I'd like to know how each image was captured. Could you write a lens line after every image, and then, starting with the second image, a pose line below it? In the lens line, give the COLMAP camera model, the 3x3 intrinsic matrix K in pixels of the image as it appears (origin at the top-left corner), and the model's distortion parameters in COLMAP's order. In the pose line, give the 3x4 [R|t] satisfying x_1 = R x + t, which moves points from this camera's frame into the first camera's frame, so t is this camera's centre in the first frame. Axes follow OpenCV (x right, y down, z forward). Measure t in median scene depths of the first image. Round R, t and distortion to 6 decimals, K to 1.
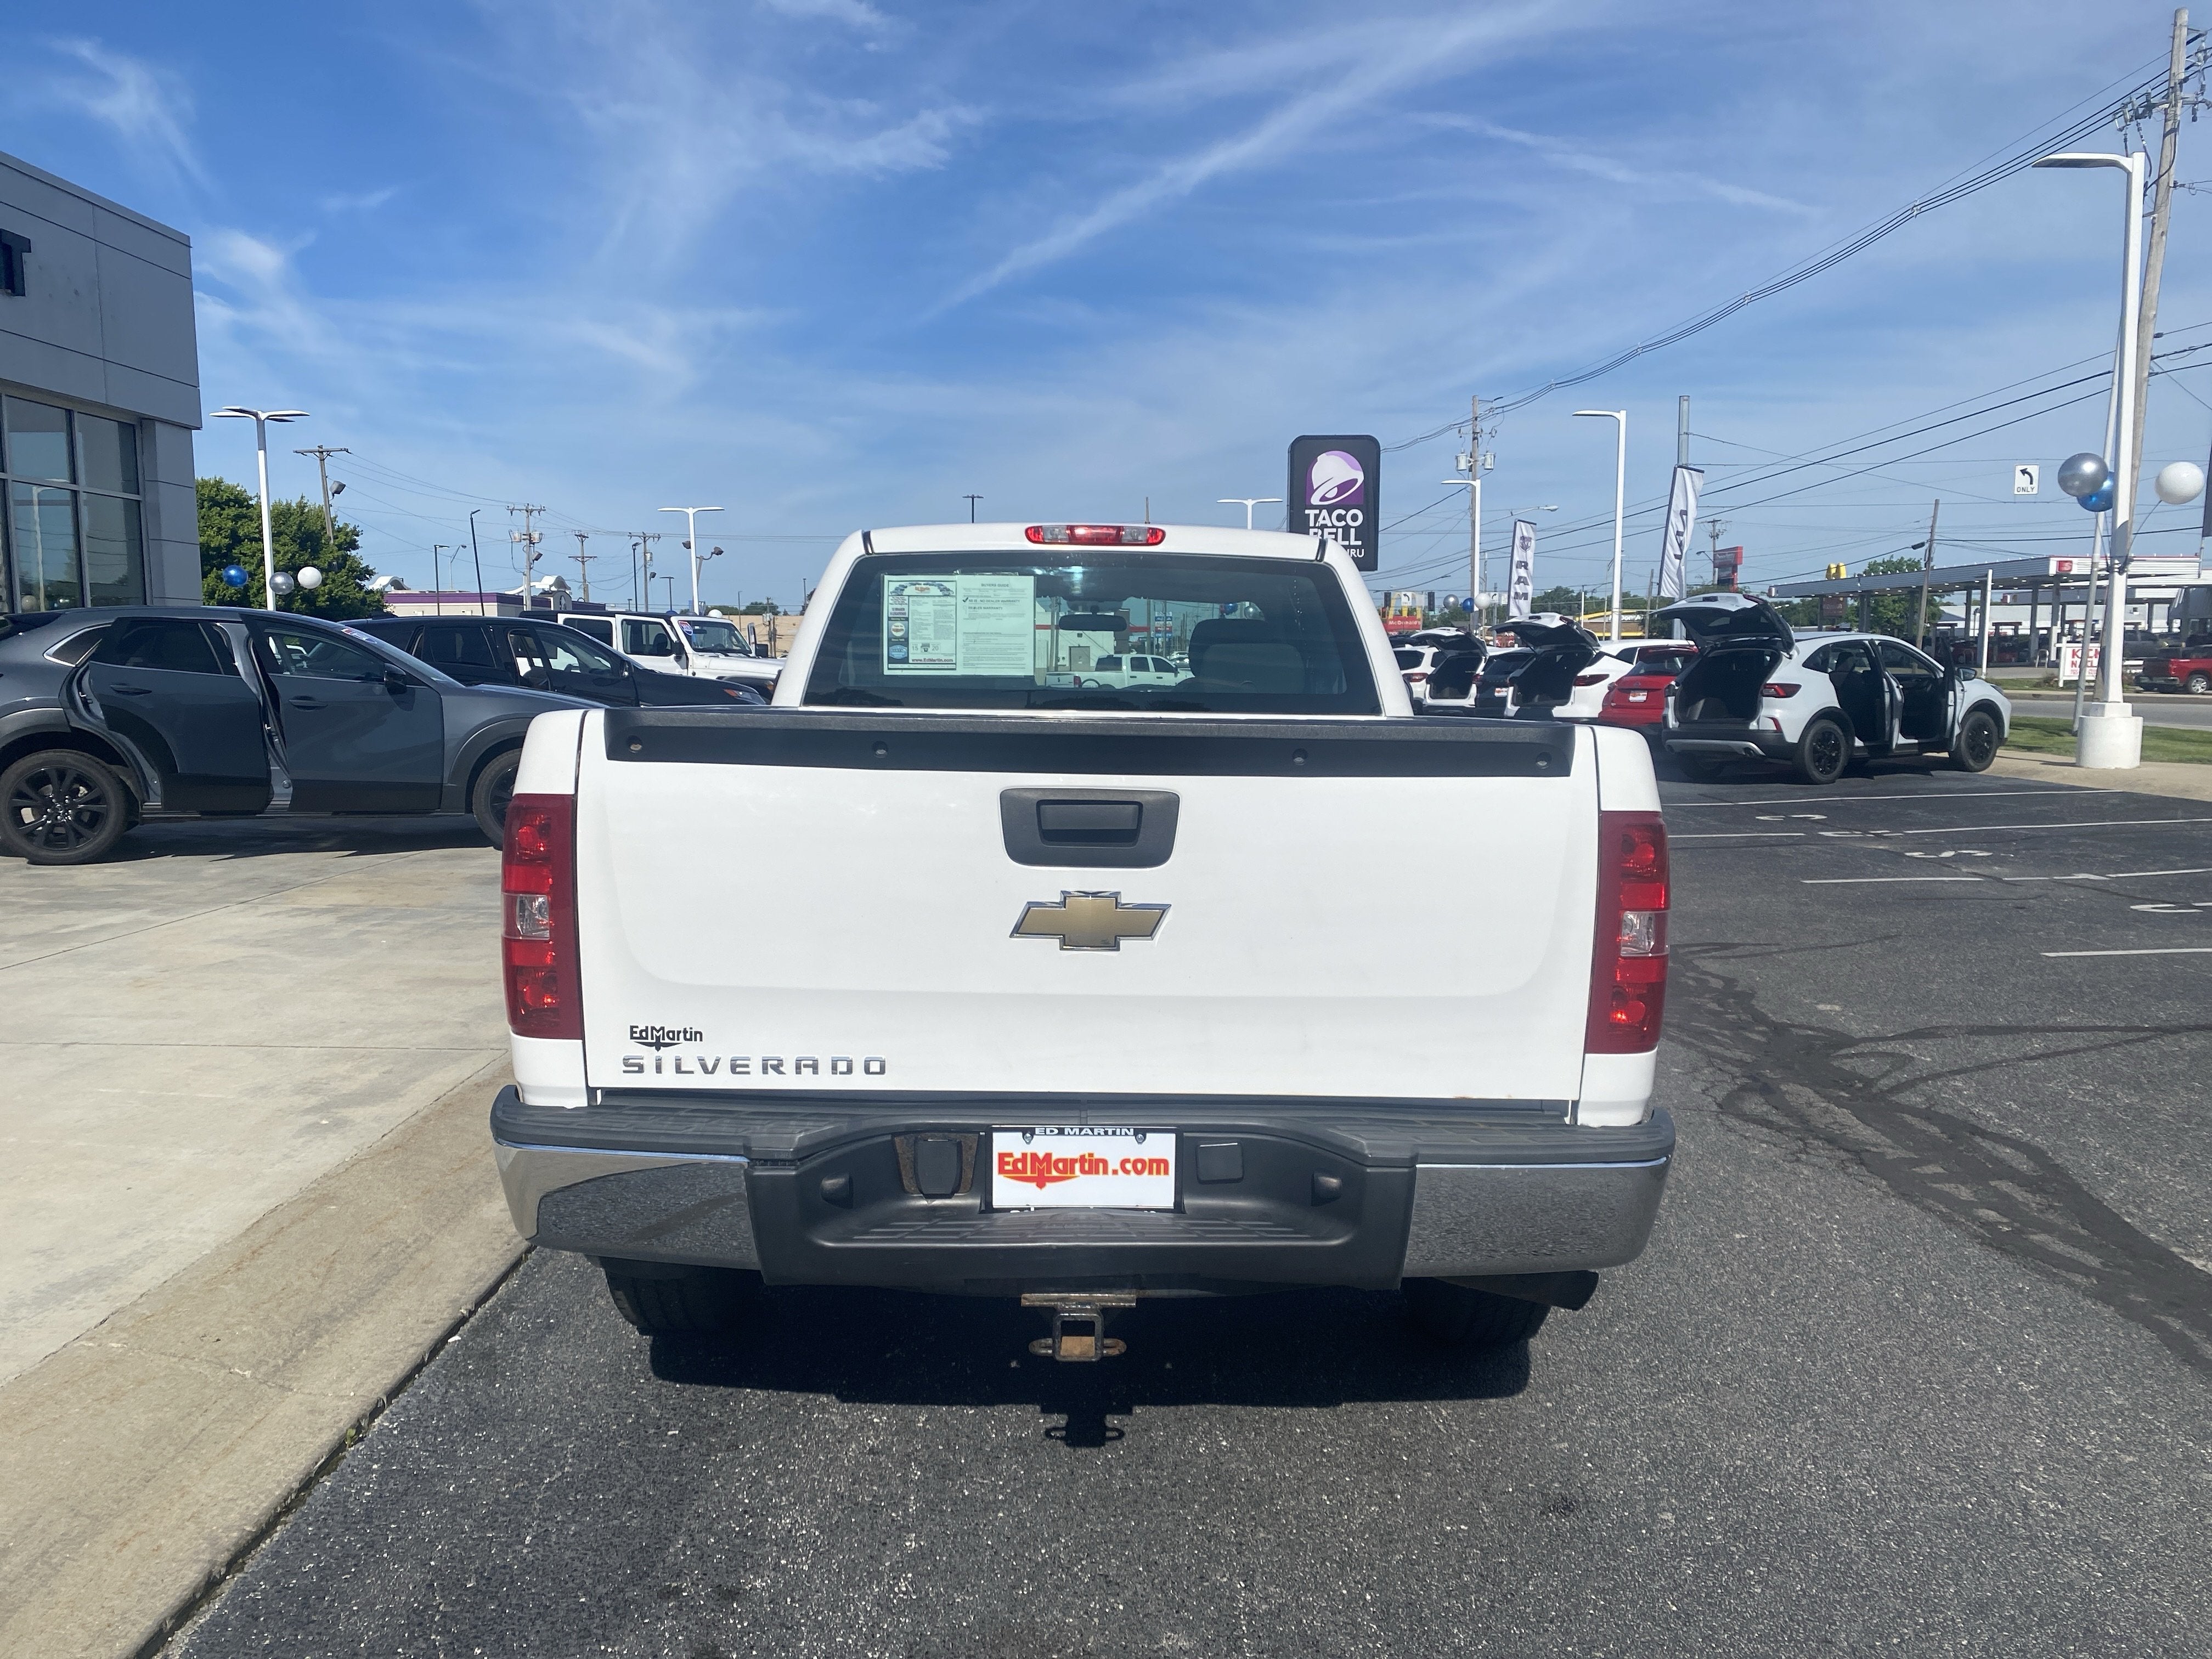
lens RADIAL K [[1700.3, 0, 1092.8], [0, 1700.3, 823.8], [0, 0, 1]] dist [0.051211, -0.084389]
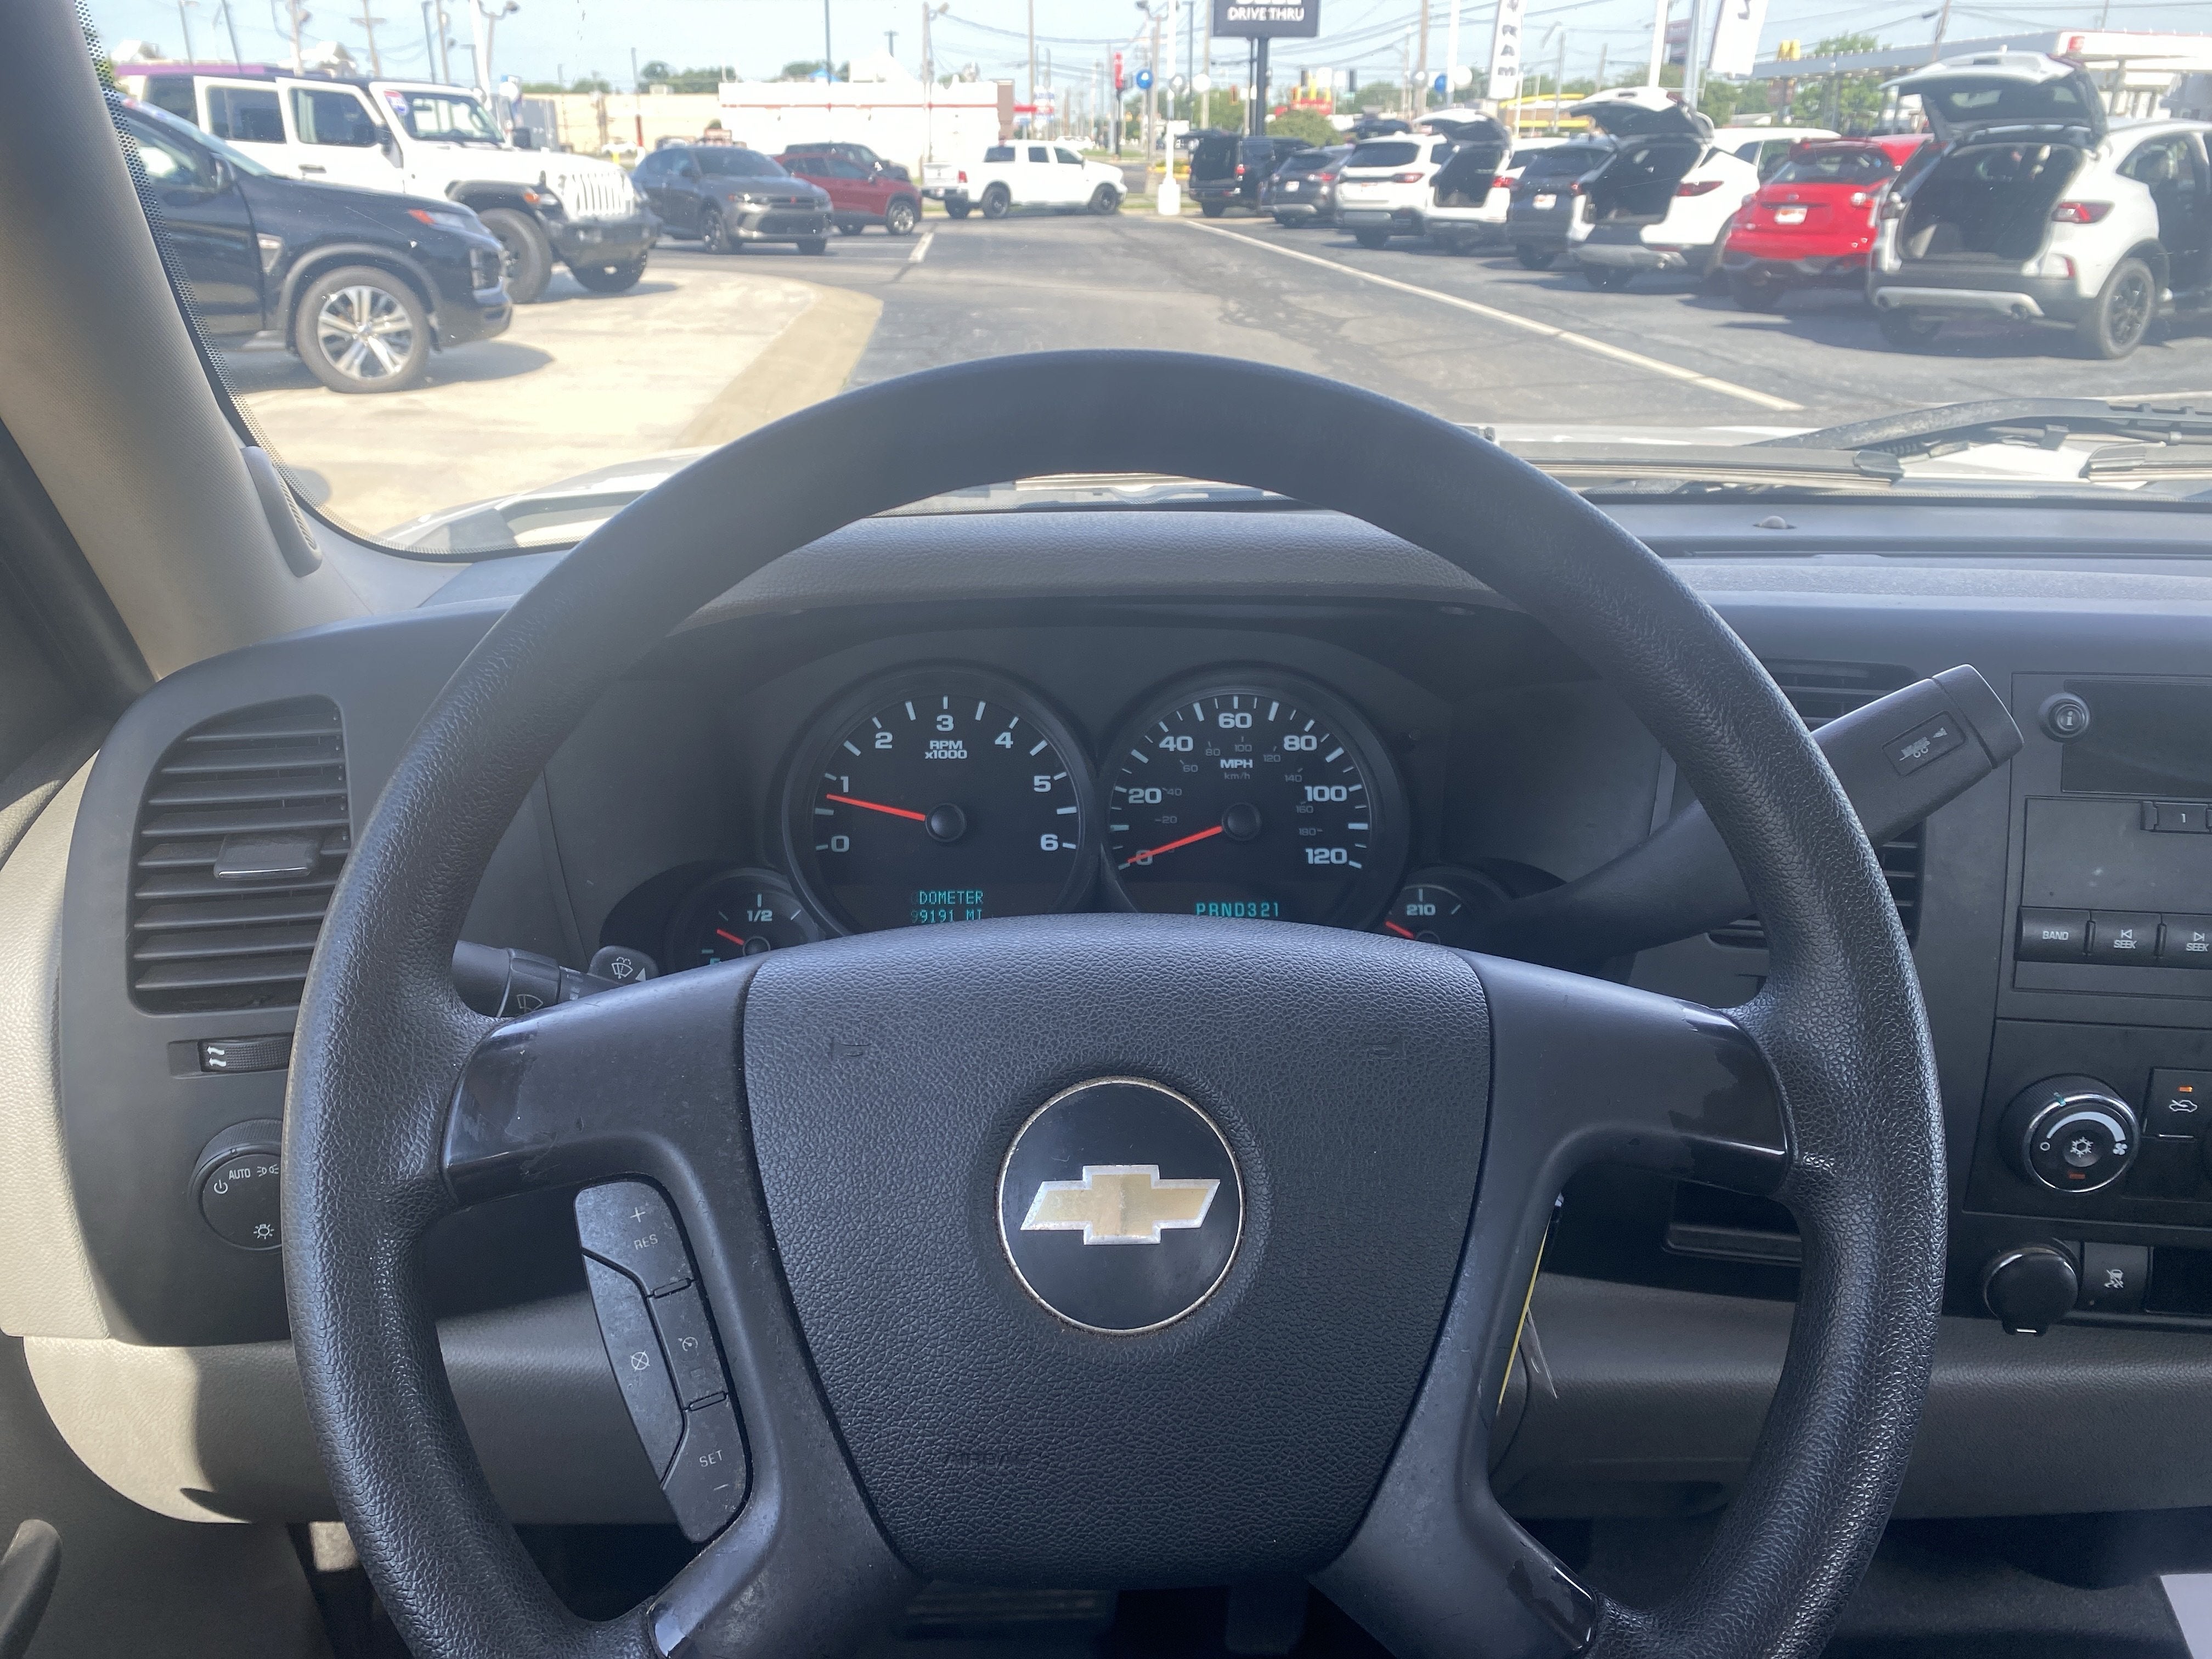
lens RADIAL K [[1746.7, 0, 1106.0], [0, 1746.7, 829.5], [0, 0, 1]] dist [-0.010866, 0.012545]
pose [[0.997131, -0.023900, 0.071818, -0.041972], [0.003438, 0.962161, 0.272461, -0.059640], [-0.075612, -0.271432, 0.959483, 0.574721]]
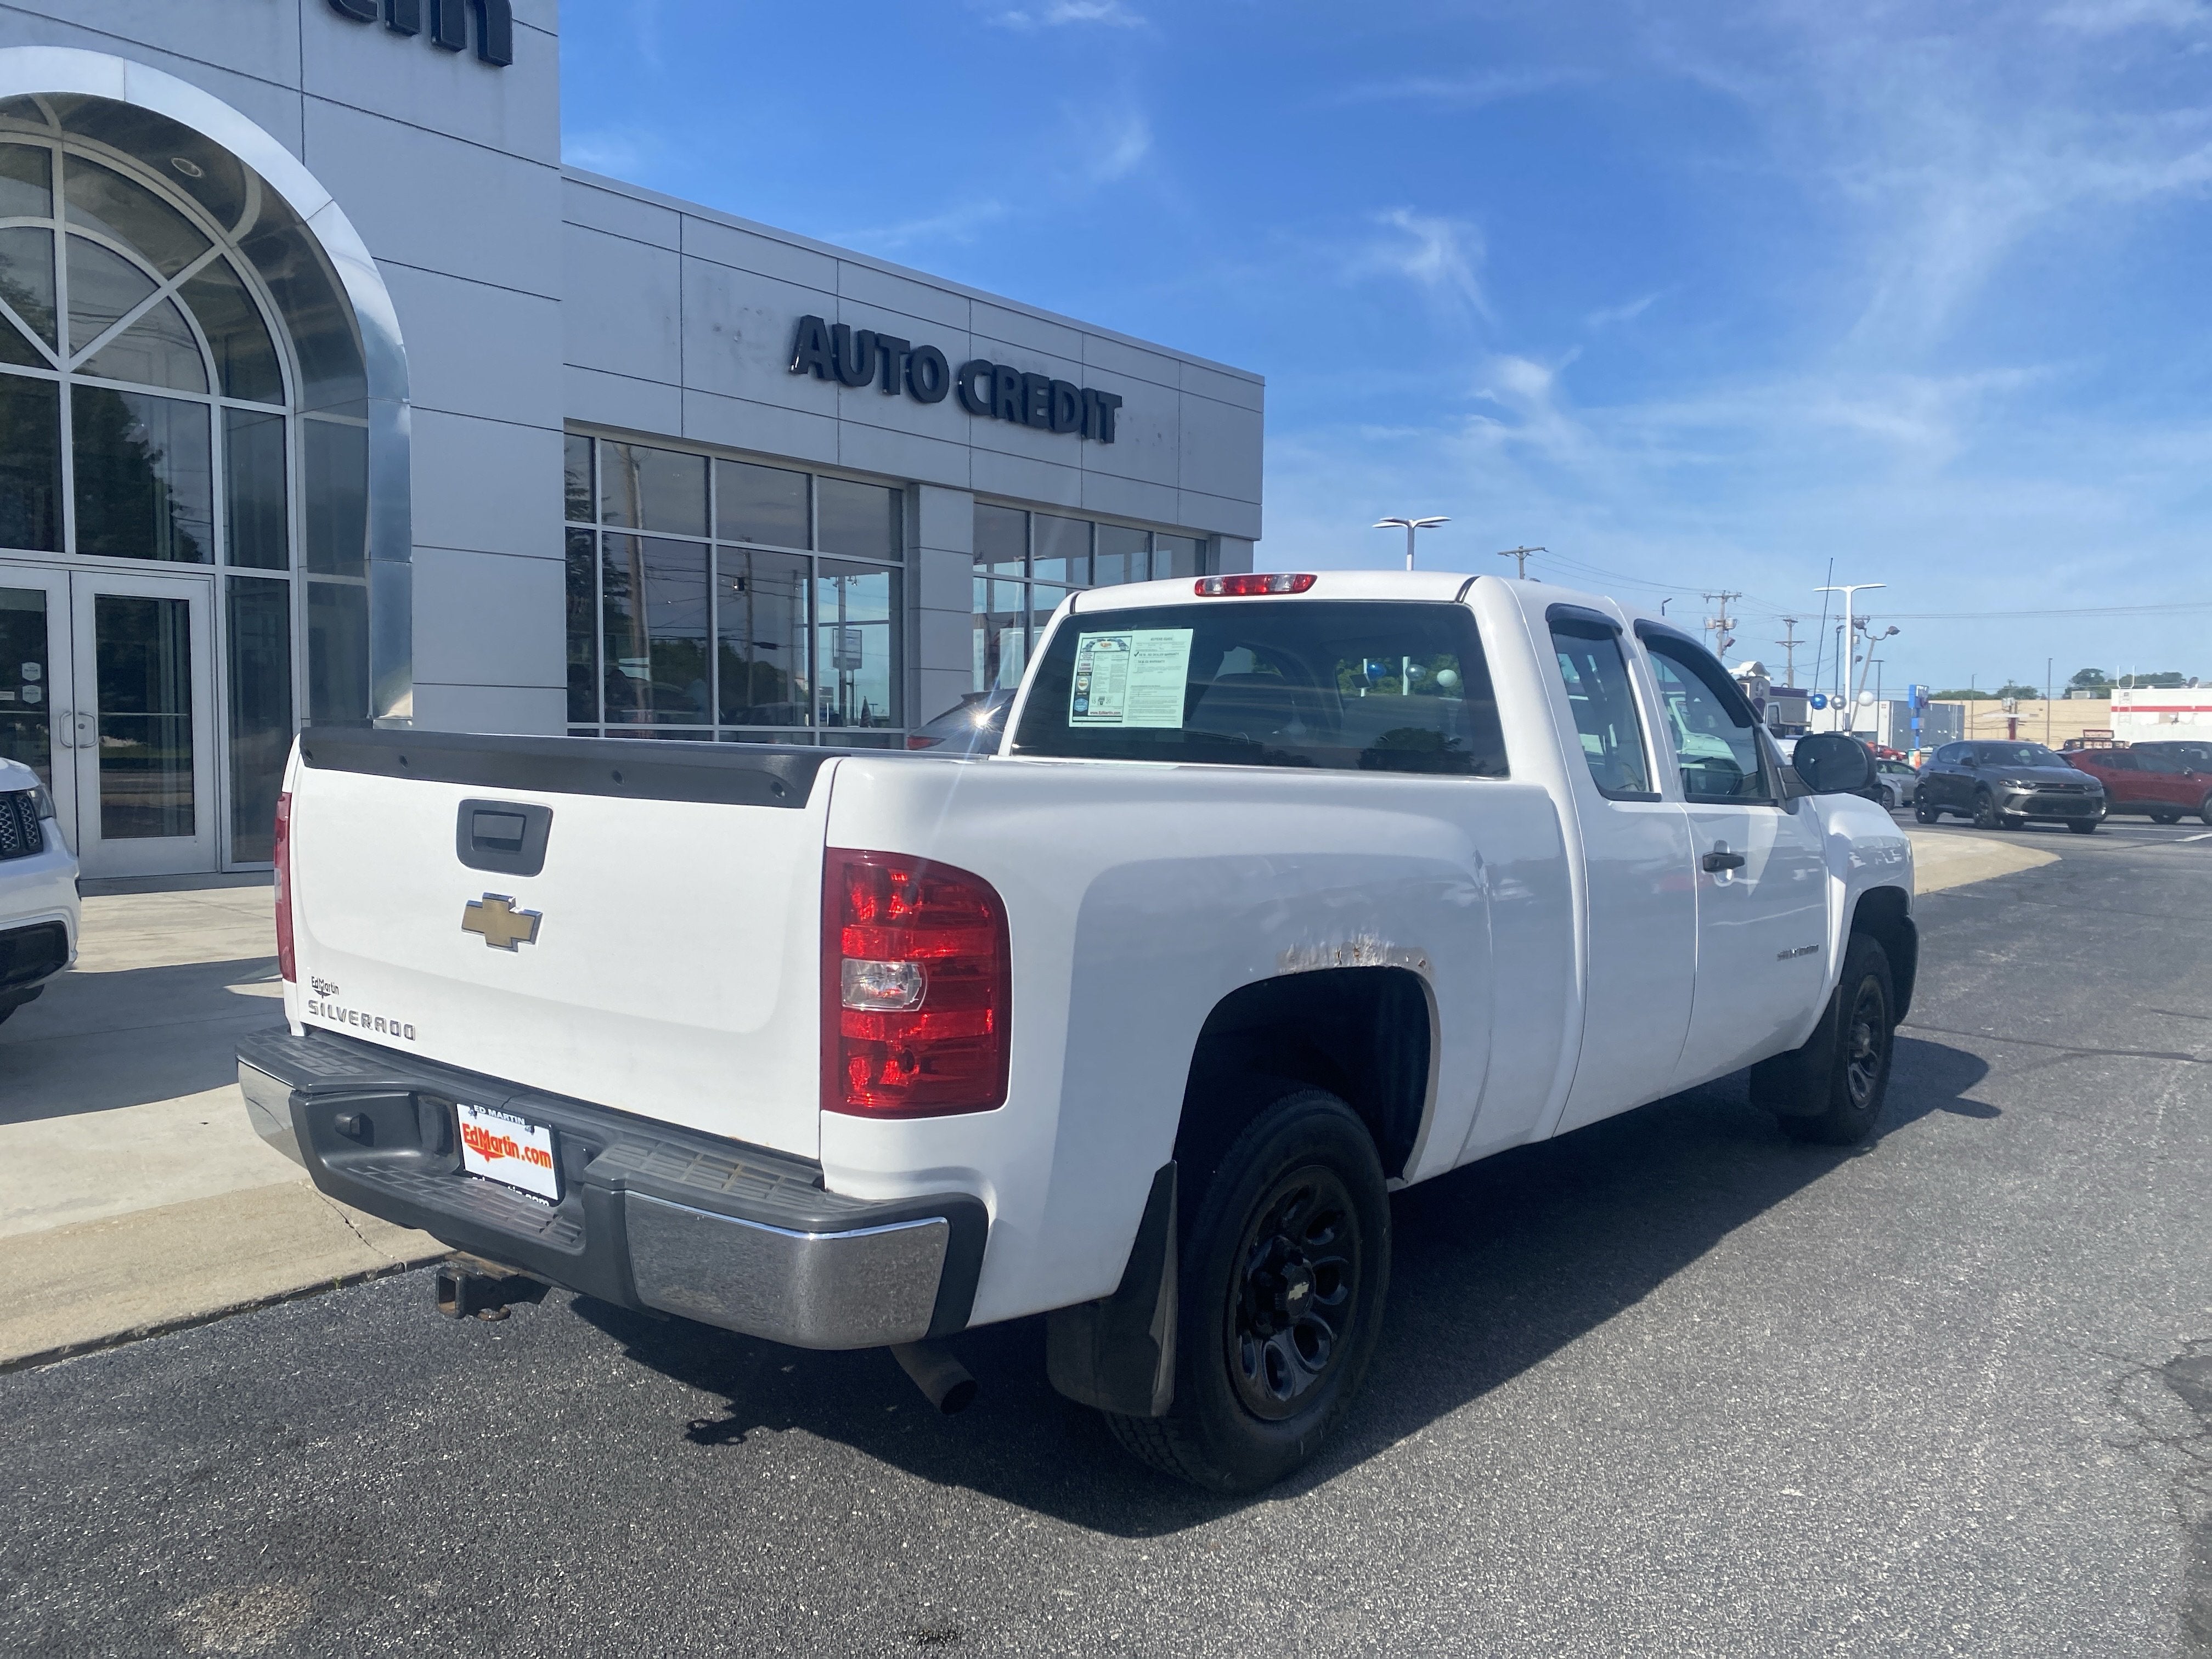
lens RADIAL K [[1675.8, 0, 1109.5], [0, 1675.8, 840.7], [0, 0, 1]] dist [0.082255, -0.070578]
pose [[0.780923, 0.050338, -0.622596, 0.248025], [-0.074955, 0.997097, -0.013399, -0.002562], [0.620114, 0.057131, 0.782429, 0.096516]]
